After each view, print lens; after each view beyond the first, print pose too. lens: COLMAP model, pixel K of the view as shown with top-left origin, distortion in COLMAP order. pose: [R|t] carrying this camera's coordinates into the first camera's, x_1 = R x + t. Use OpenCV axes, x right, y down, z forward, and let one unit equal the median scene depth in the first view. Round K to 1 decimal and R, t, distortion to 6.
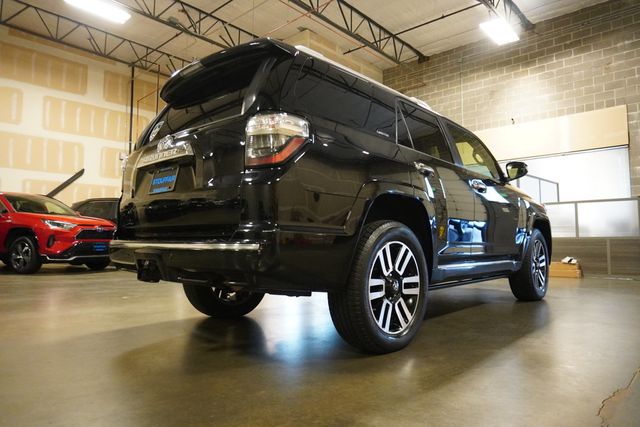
lens RADIAL K [[418.9, 0, 316.5], [0, 418.9, 217.2], [0, 0, 1]] dist [-0.031124, 0.002204]
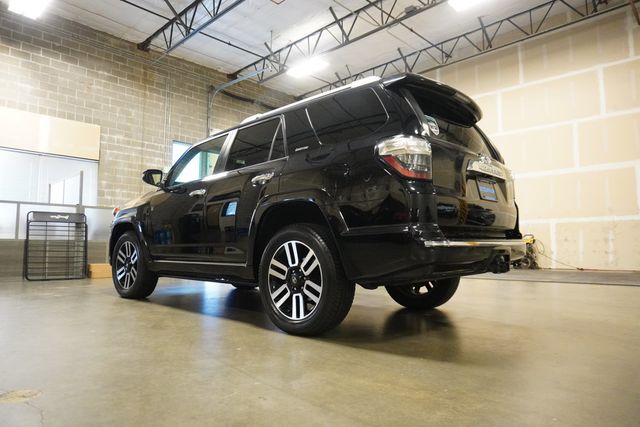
lens RADIAL K [[418.9, 0, 316.5], [0, 418.9, 217.2], [0, 0, 1]] dist [-0.031124, 0.002204]
pose [[0.019748, 0.080295, 0.996576, -0.365023], [-0.069198, 0.994489, -0.078755, 0.029041], [-0.997407, -0.067406, 0.025195, 0.344481]]
